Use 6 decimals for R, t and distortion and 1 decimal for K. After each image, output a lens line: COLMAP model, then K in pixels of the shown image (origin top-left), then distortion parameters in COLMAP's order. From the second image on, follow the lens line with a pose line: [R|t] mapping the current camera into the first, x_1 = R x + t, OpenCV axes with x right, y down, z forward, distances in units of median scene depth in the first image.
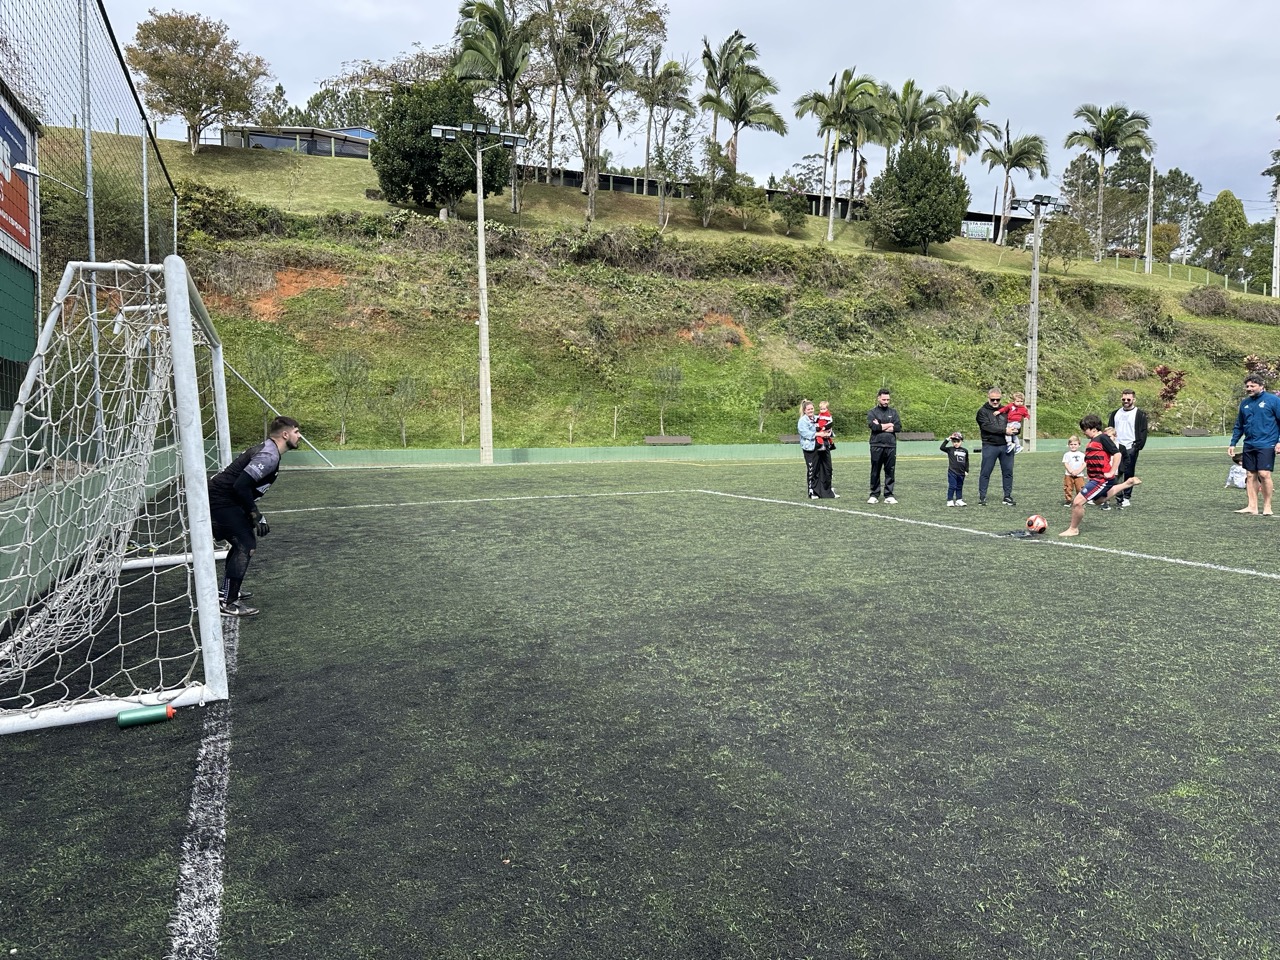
lens RADIAL K [[899.8, 0, 642.7], [0, 899.8, 473.7], [0, 0, 1]] dist [0.059301, -0.067992]
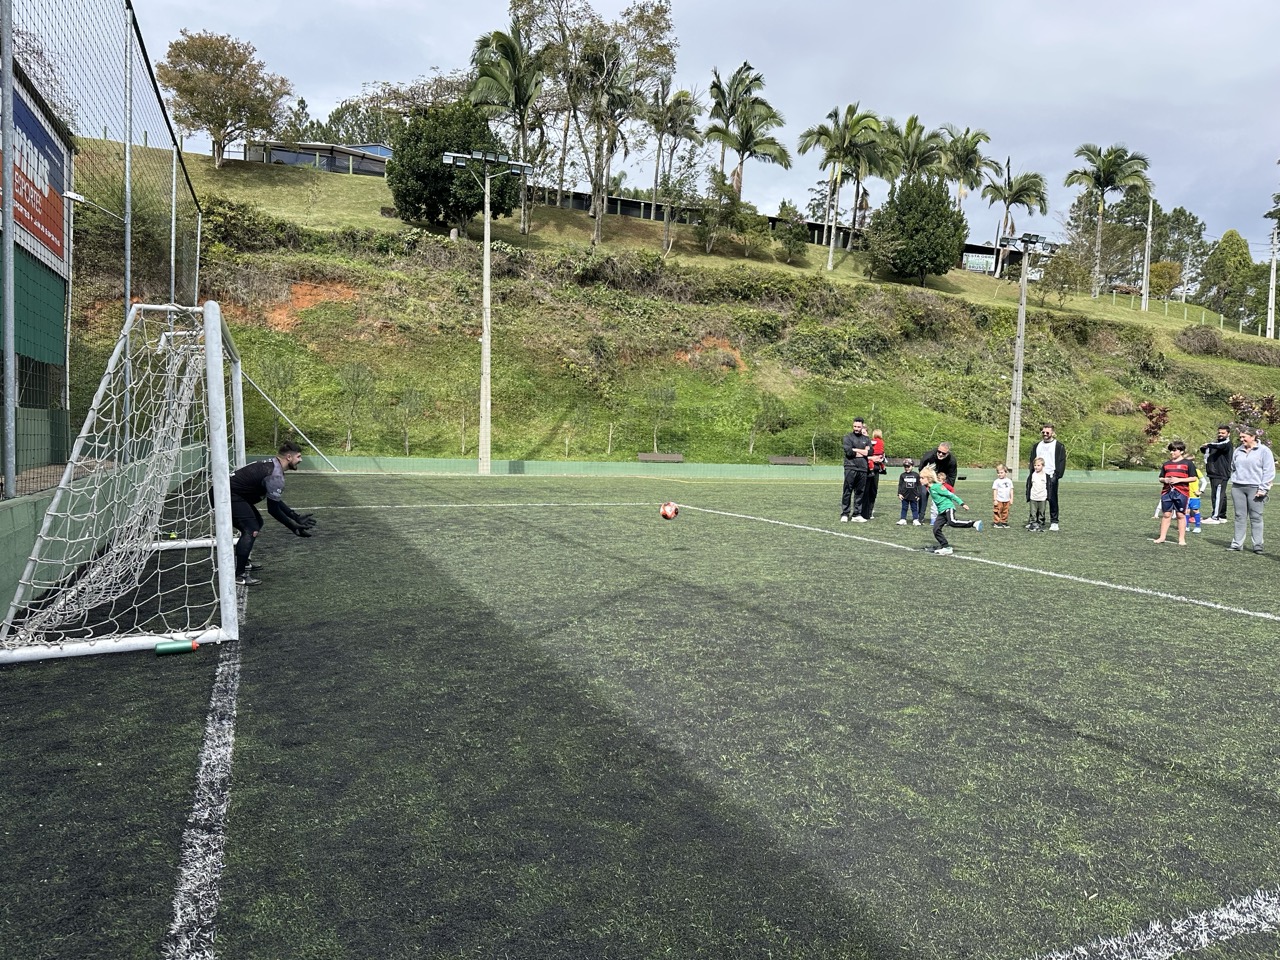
lens RADIAL K [[896.5, 0, 640.0], [0, 896.5, 480.0], [0, 0, 1]] dist [0.075563, -0.098548]
pose [[0.999362, 0.034276, -0.010025, 0.012159], [-0.034396, 0.999336, -0.012051, 0.001447], [0.009605, 0.012388, 0.999877, -0.029066]]
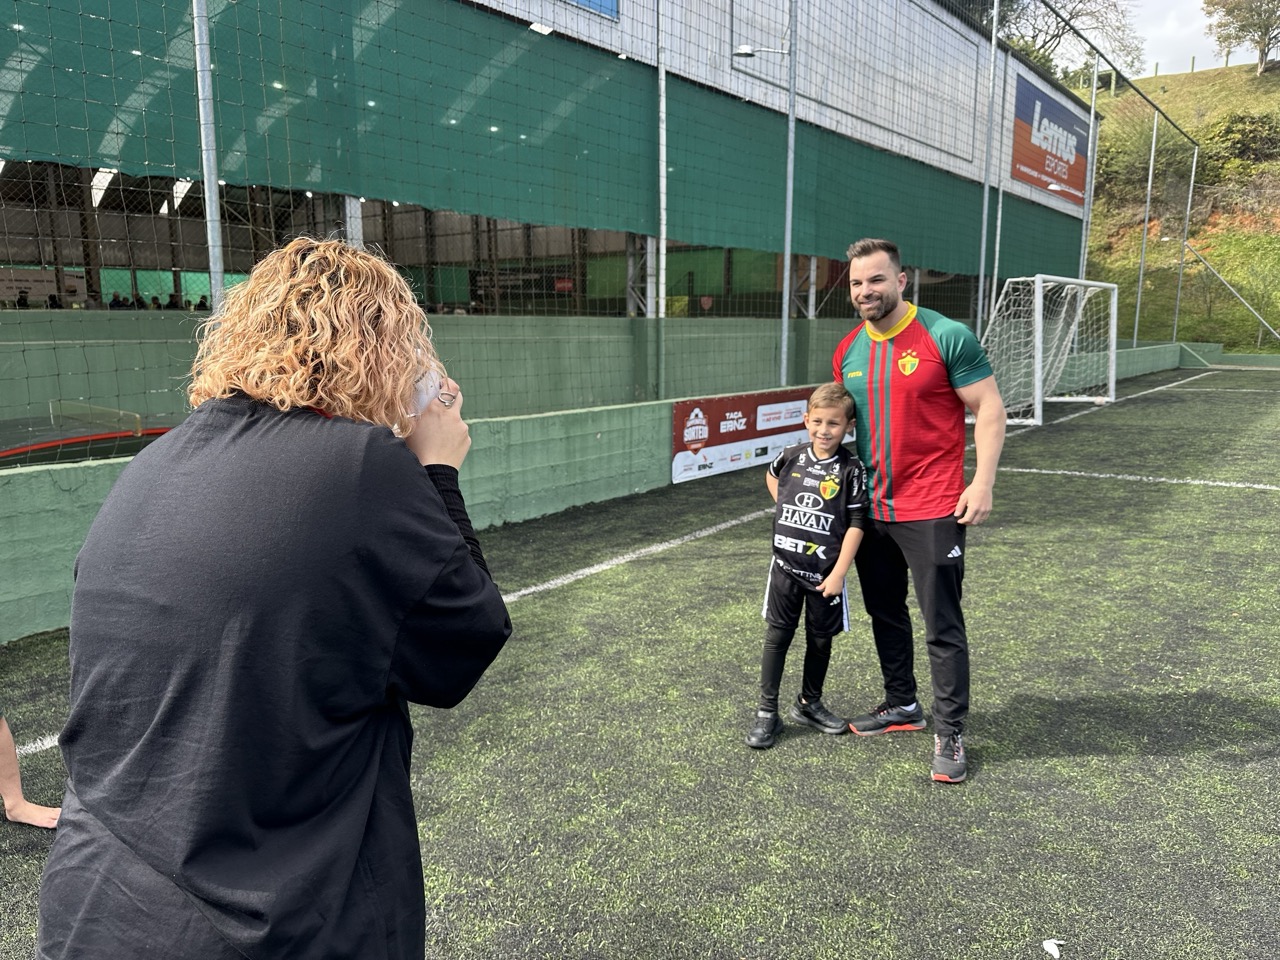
lens RADIAL K [[899.8, 0, 642.7], [0, 899.8, 473.7], [0, 0, 1]] dist [0.059301, -0.067992]
pose [[0.480355, 0.144398, -0.865106, 0.146609], [-0.055125, 0.989375, 0.134532, 0.007836], [0.875340, -0.016934, 0.483211, -0.152420]]
